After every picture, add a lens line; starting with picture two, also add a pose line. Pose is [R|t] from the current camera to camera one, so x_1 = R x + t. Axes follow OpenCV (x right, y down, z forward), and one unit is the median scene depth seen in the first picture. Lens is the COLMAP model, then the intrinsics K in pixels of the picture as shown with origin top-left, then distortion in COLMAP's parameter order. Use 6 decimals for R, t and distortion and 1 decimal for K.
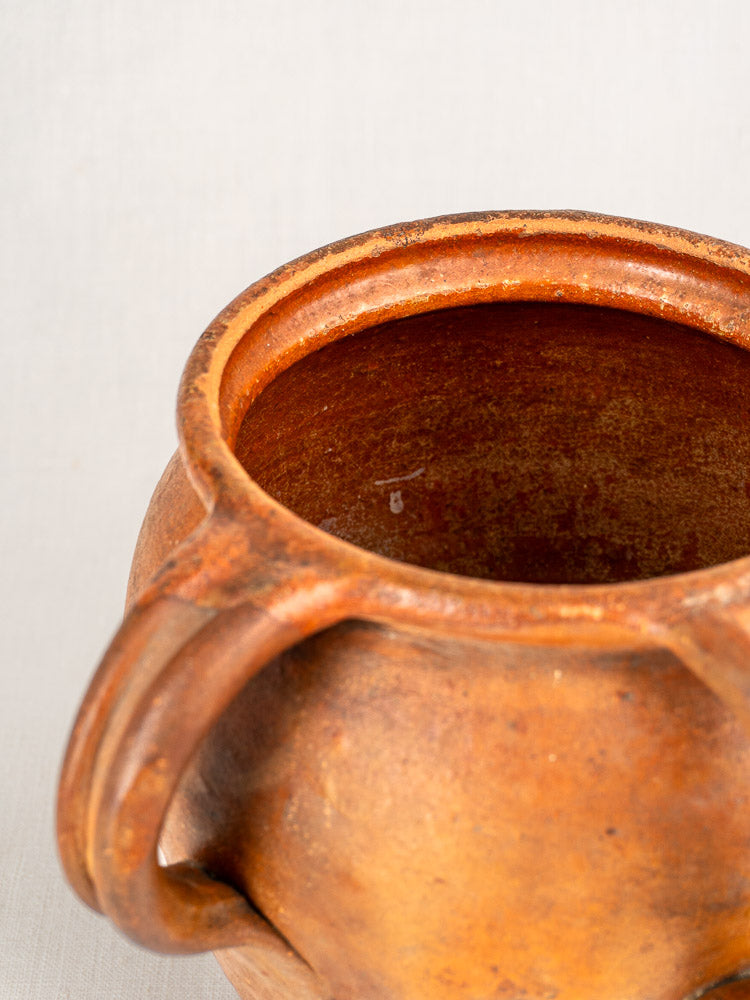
lens RADIAL K [[2418.5, 0, 375.0], [0, 2418.5, 500.0], [0, 0, 1]] dist [0.197936, 0.220077]
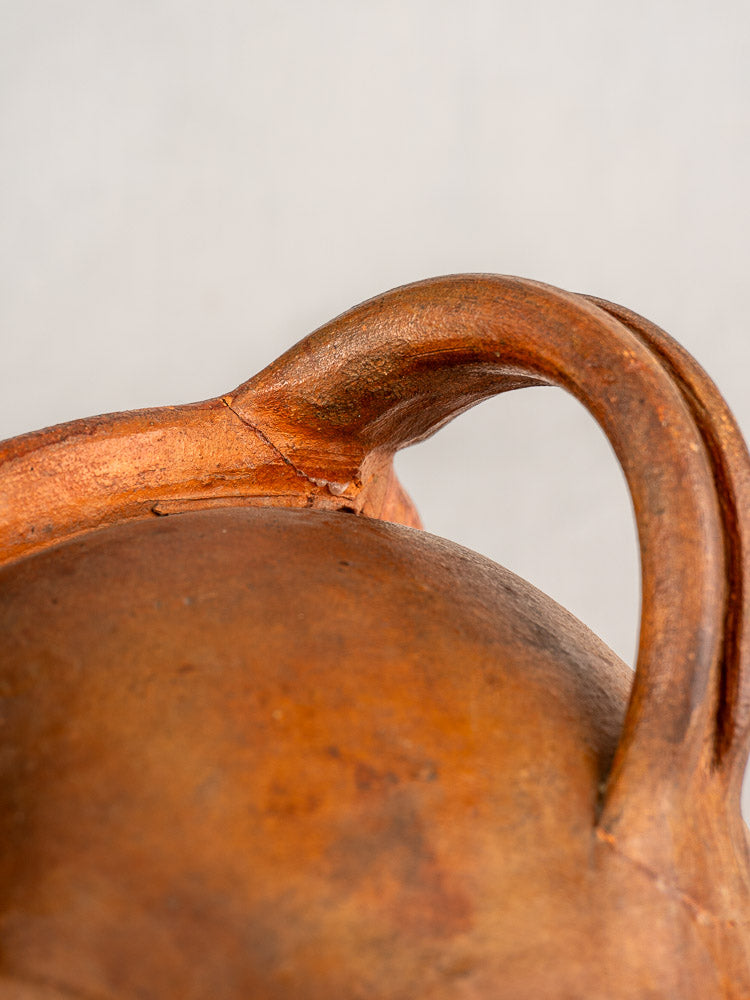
lens RADIAL K [[2279.3, 0, 375.0], [0, 2279.3, 500.0], [0, 0, 1]] dist [0.078810, 0.532146]
pose [[0.819590, -0.120351, 0.560168, -0.274829], [0.572801, 0.194467, -0.796292, 0.670799], [-0.013099, 0.973498, 0.228321, 0.796154]]
